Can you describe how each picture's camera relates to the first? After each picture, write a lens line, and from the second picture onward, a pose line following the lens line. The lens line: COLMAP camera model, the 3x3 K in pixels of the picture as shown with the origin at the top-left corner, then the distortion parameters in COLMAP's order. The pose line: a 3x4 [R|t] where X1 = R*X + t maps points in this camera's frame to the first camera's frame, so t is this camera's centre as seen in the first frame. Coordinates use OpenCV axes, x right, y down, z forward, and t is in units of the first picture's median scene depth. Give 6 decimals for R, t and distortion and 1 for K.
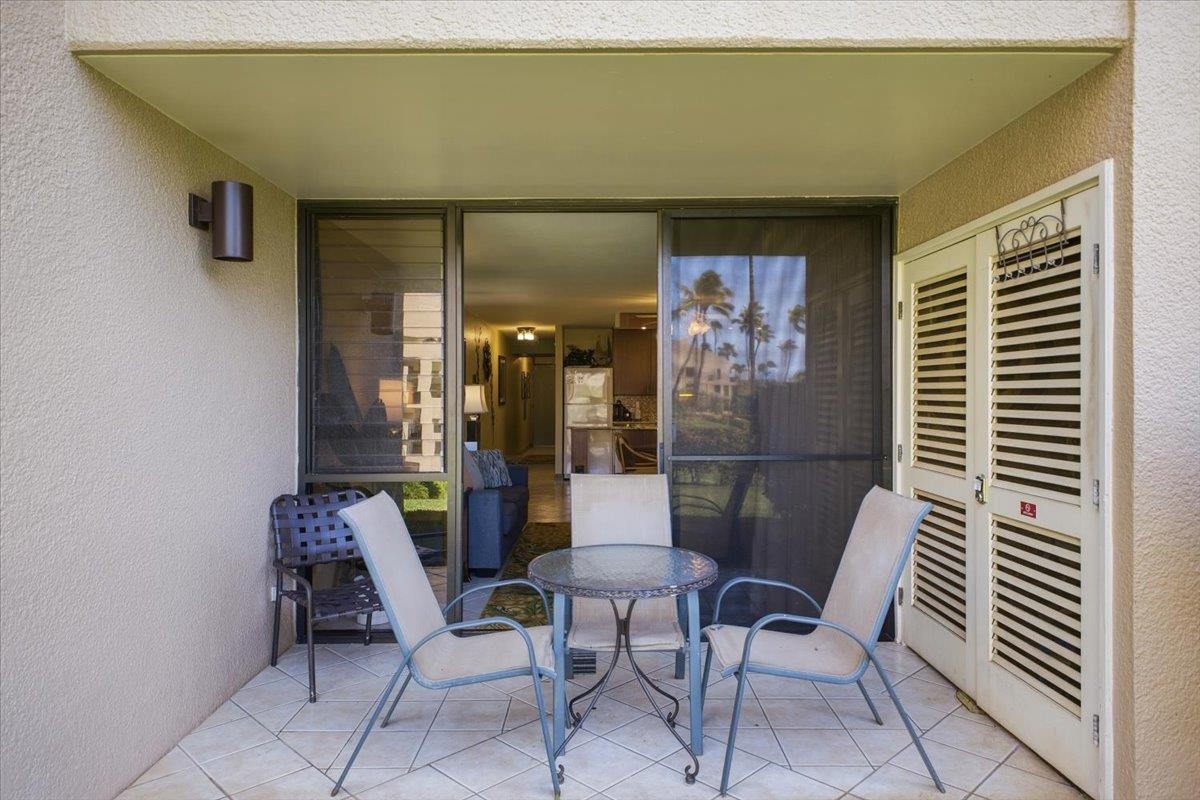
lens RADIAL K [[858.4, 0, 597.8], [0, 858.4, 396.9], [0, 0, 1]] dist [-0.014102, -0.002180]
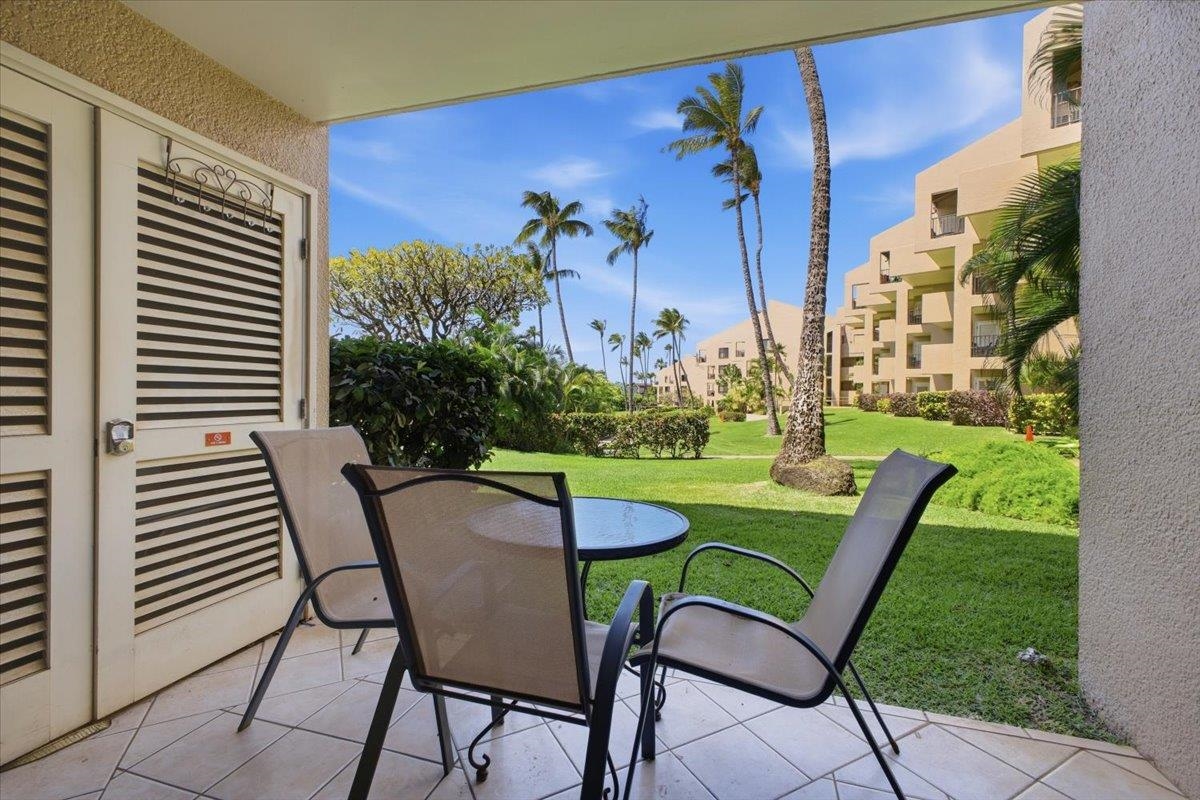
lens RADIAL K [[507.5, 0, 591.3], [0, 507.5, 395.8], [0, 0, 1]] dist [0.013356, -0.003414]
pose [[-0.954183, -0.018496, 0.298651, -0.133674], [-0.016714, 0.999824, 0.008520, 0.065175], [-0.298756, 0.003138, -0.954325, 1.472637]]
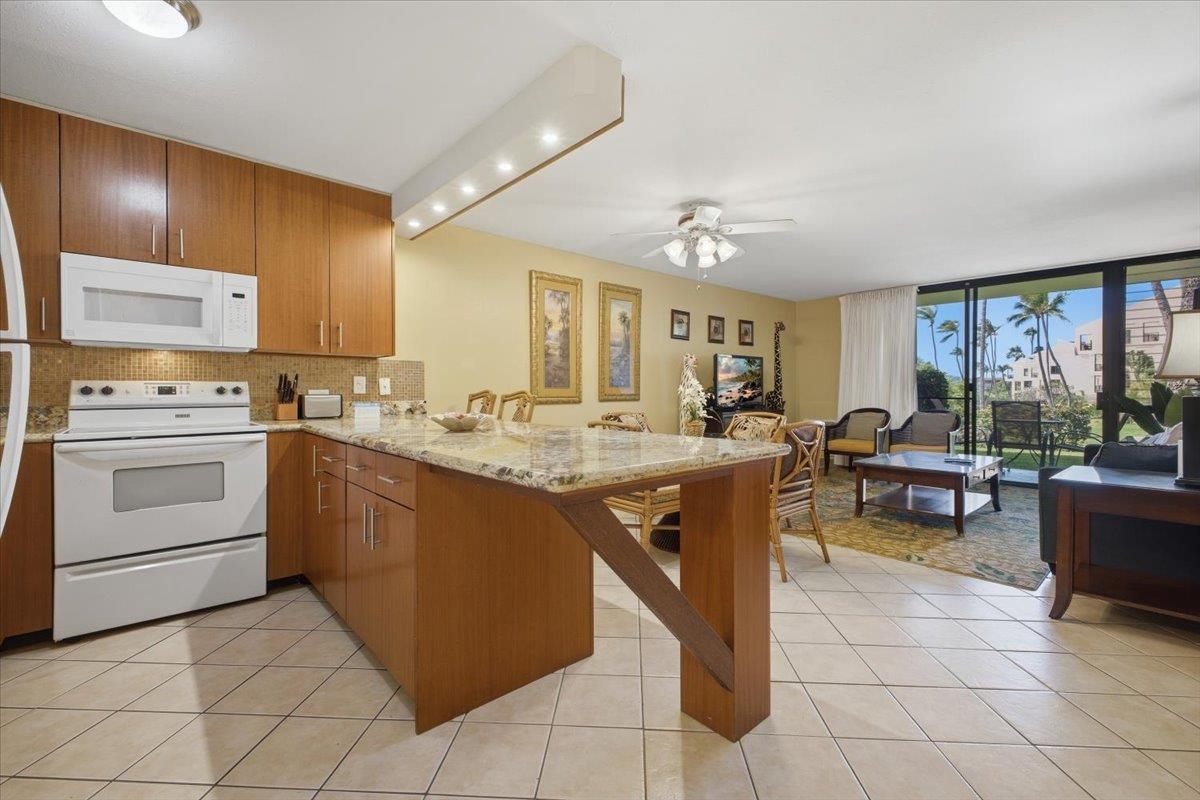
lens RADIAL K [[507.5, 0, 598.2], [0, 507.5, 395.8], [0, 0, 1]] dist [0.013356, -0.003414]
pose [[-0.658690, -0.013191, 0.752299, -0.159618], [-0.002022, 0.999874, 0.015762, 0.065028], [-0.752412, 0.008861, -0.658633, 1.700203]]
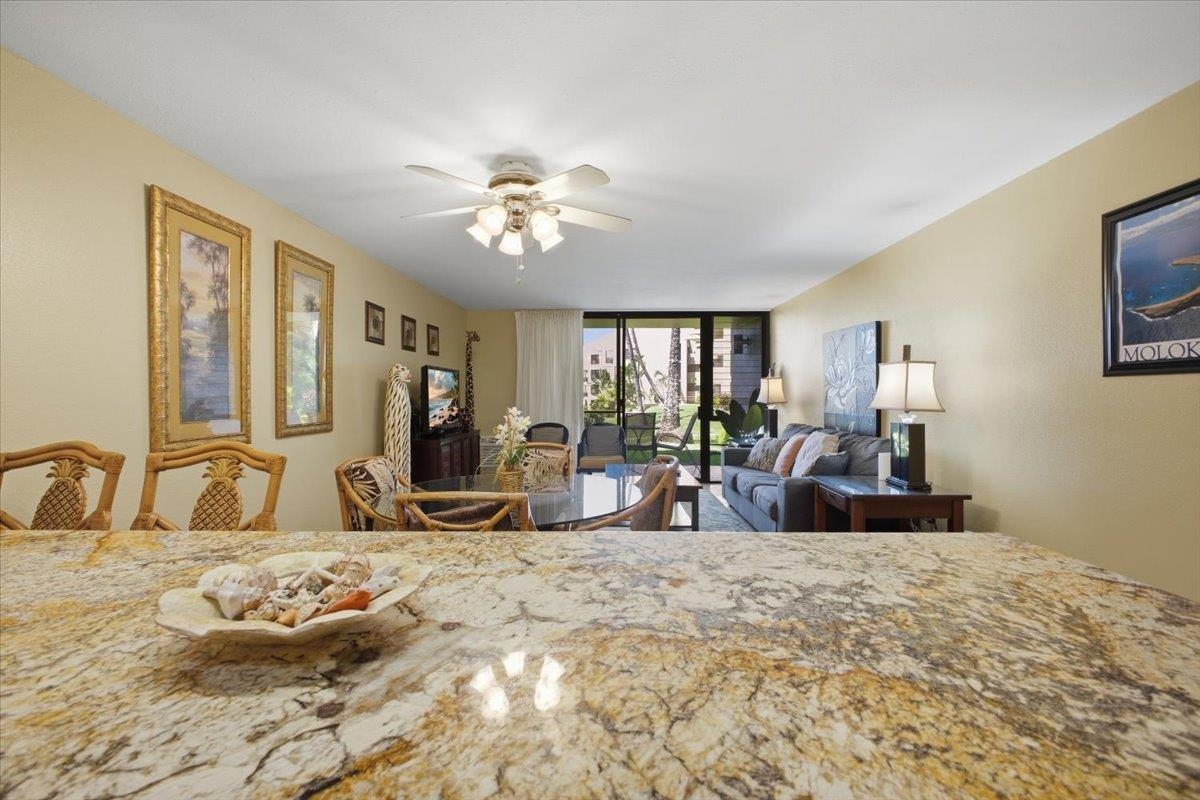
lens RADIAL K [[498.8, 0, 596.4], [0, 498.8, 394.5], [0, 0, 1]] dist [0.019371, -0.006238]
pose [[-0.999469, -0.003091, 0.032439, -0.102698], [-0.003049, 0.999994, 0.001346, 0.060674], [-0.032443, 0.001246, -0.999473, 1.687961]]
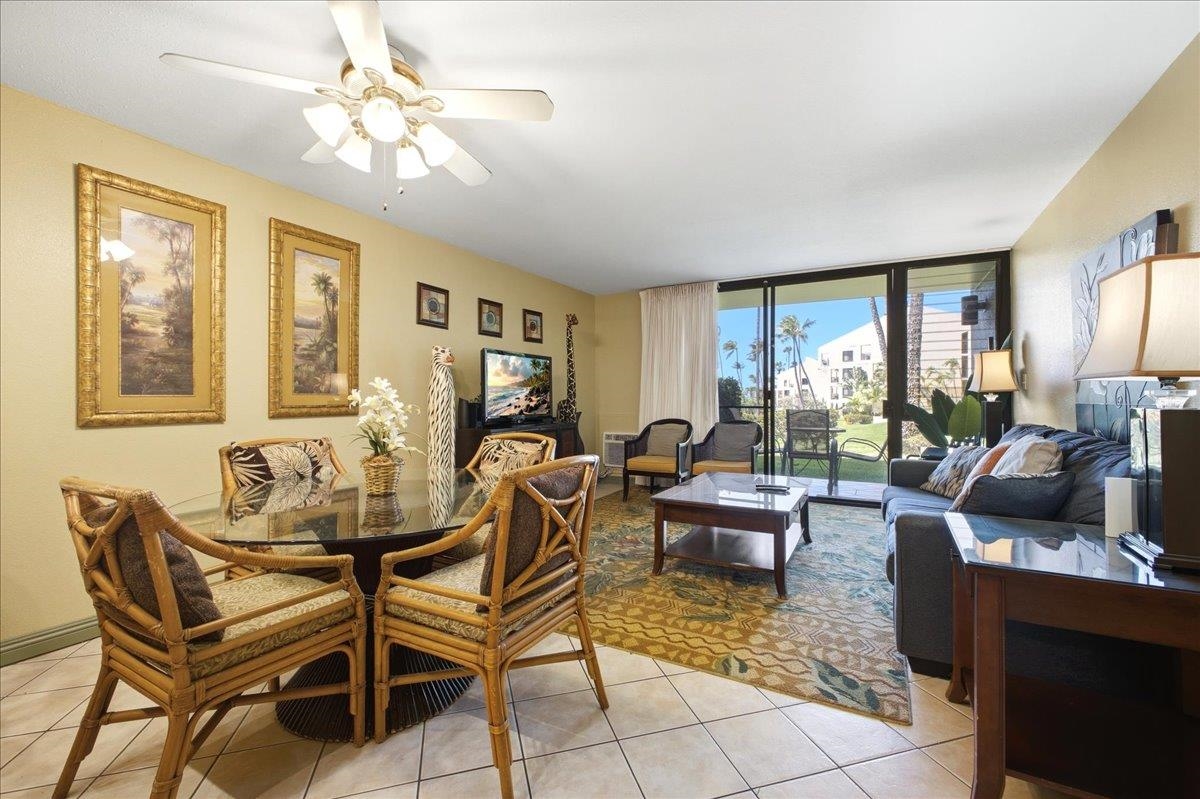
lens RADIAL K [[498.8, 0, 598.9], [0, 498.8, 398.6], [0, 0, 1]] dist [0.019371, -0.006238]
pose [[-0.872900, -0.003929, 0.487884, -0.139743], [-0.001898, 0.999987, 0.004659, 0.065156], [-0.487896, 0.003141, -0.872896, 1.646372]]
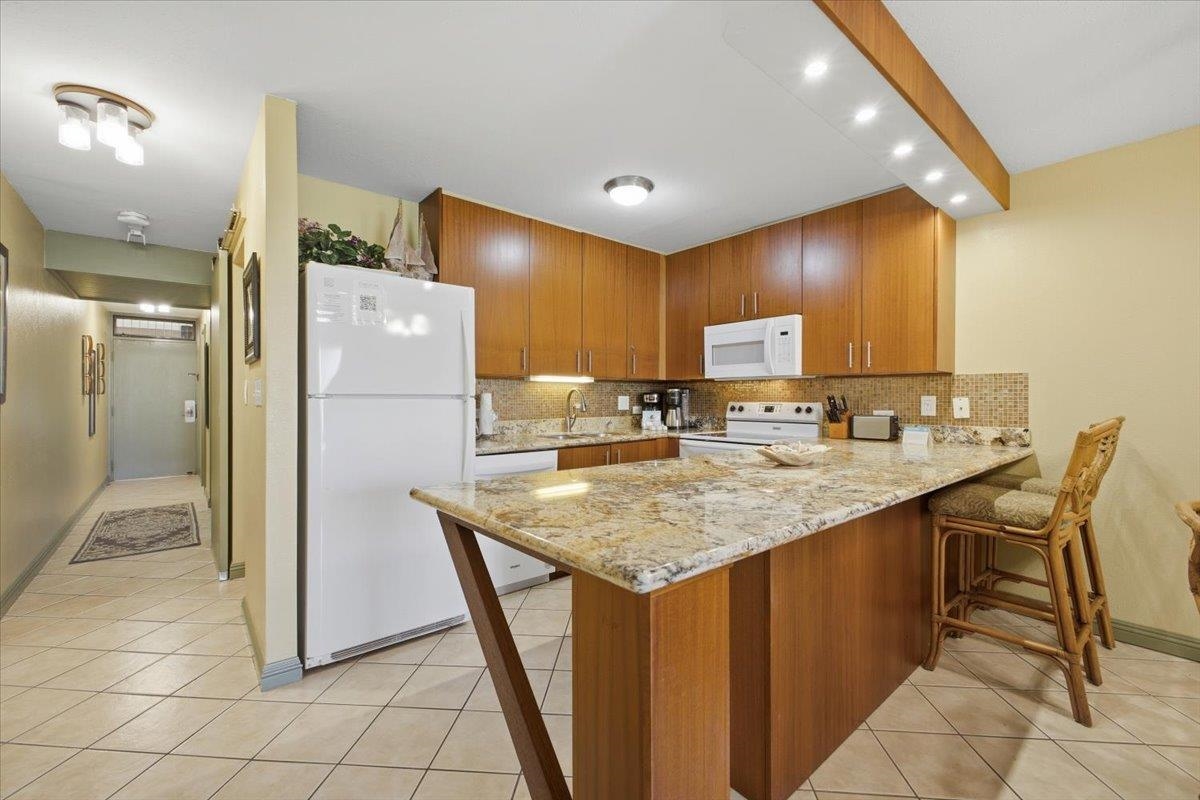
lens RADIAL K [[498.8, 0, 597.2], [0, 498.8, 400.2], [0, 0, 1]] dist [0.019371, -0.006238]
pose [[0.763983, -0.006608, 0.645203, -0.150958], [0.003922, 0.999977, 0.005598, 0.062637], [-0.645225, -0.001747, 0.763991, 1.632008]]
